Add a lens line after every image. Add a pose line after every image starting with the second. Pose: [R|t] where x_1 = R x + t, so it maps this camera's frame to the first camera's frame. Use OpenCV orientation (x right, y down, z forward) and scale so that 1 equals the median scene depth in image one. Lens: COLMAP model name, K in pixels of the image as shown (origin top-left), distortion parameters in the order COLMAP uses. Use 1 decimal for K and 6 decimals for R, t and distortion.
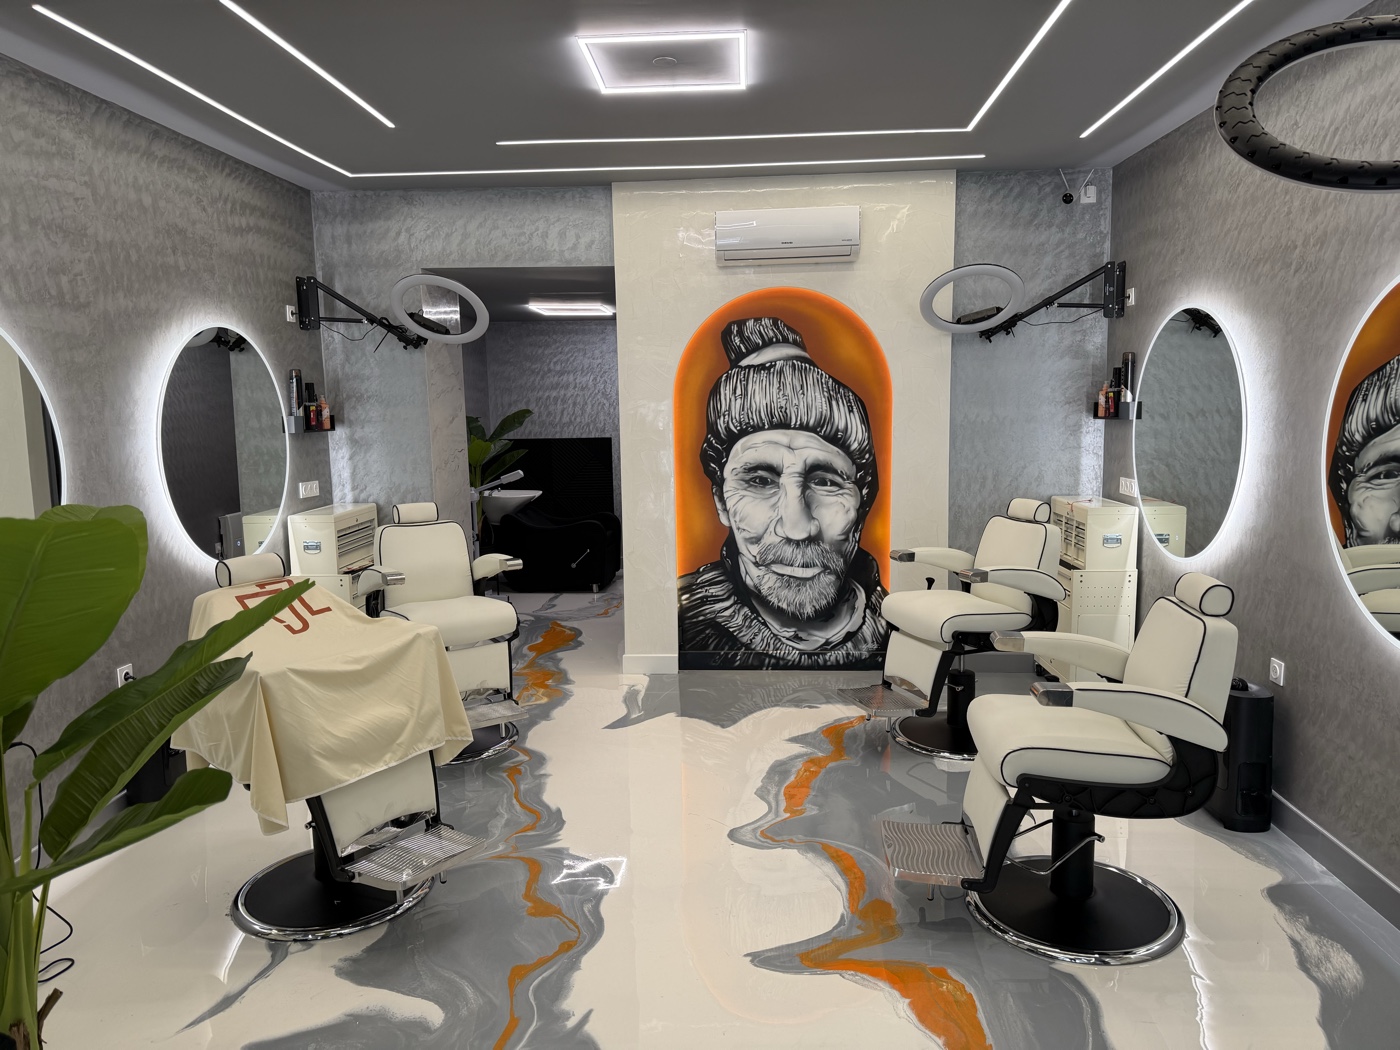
lens RADIAL K [[978.7, 0, 689.7], [0, 978.7, 533.2], [0, 0, 1]] dist [0.071873, -0.099263]
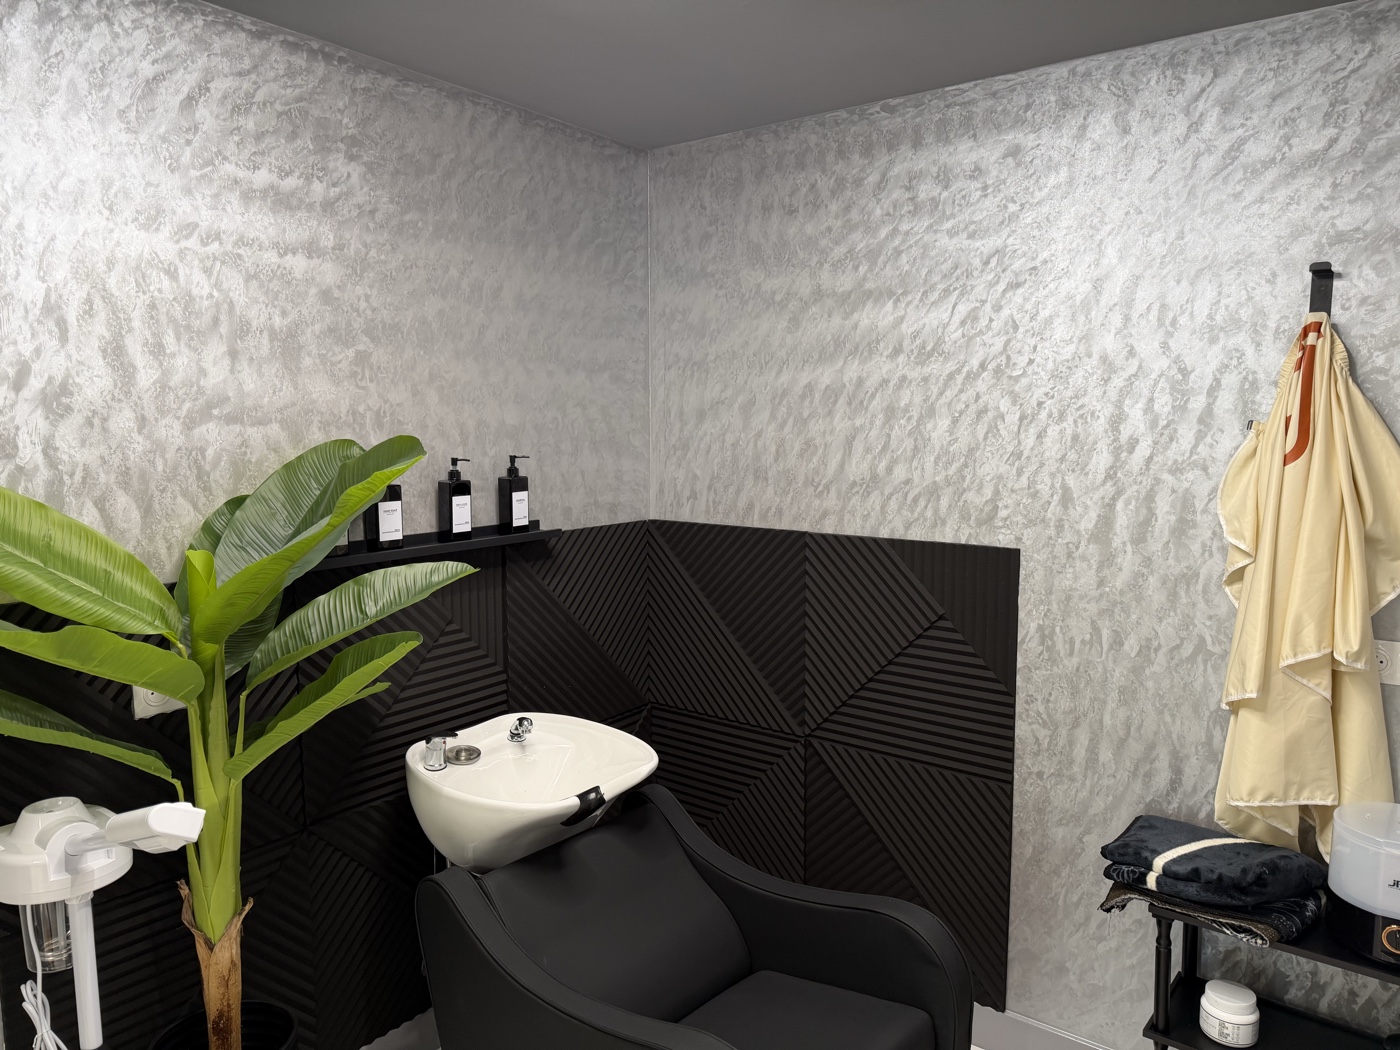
lens RADIAL K [[978.7, 0, 712.8], [0, 978.7, 533.2], [0, 0, 1]] dist [0.071873, -0.099263]
pose [[0.826288, 0.081255, -0.557356, -0.008294], [-0.086219, 0.996124, 0.017400, -0.162272], [0.556609, 0.033678, 0.830091, 1.222764]]
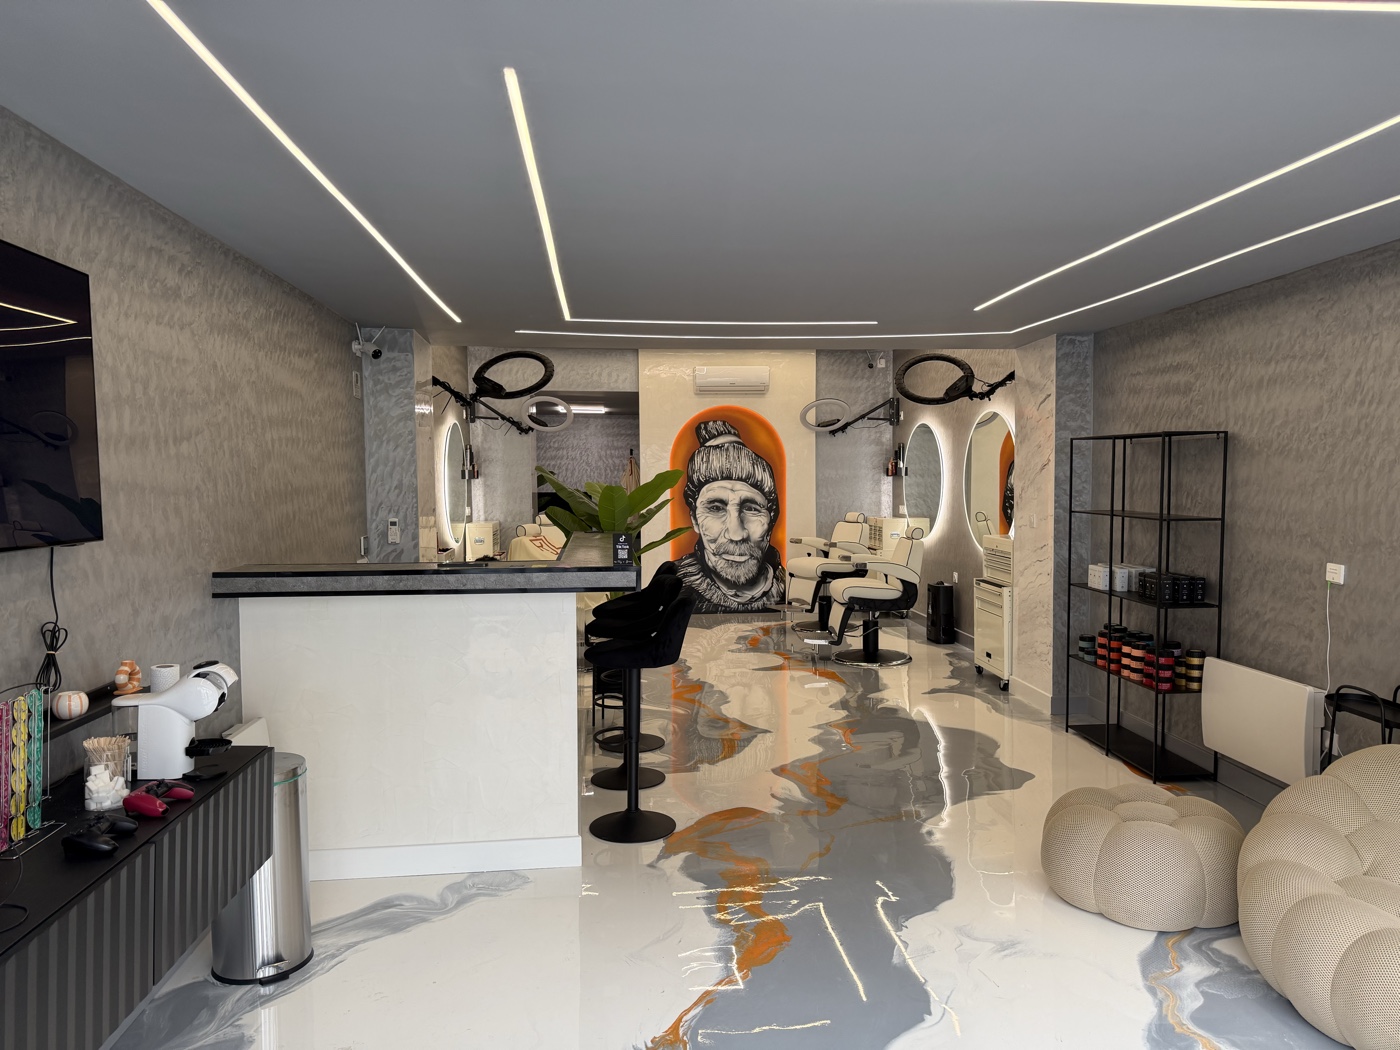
lens RADIAL K [[978.7, 0, 703.5], [0, 978.7, 525.0], [0, 0, 1]] dist [0.071873, -0.099263]
pose [[0.986855, 0.002837, 0.161586, -0.248003], [0.011405, 0.996130, -0.087145, 0.137557], [-0.161208, 0.087843, 0.983003, -0.793946]]
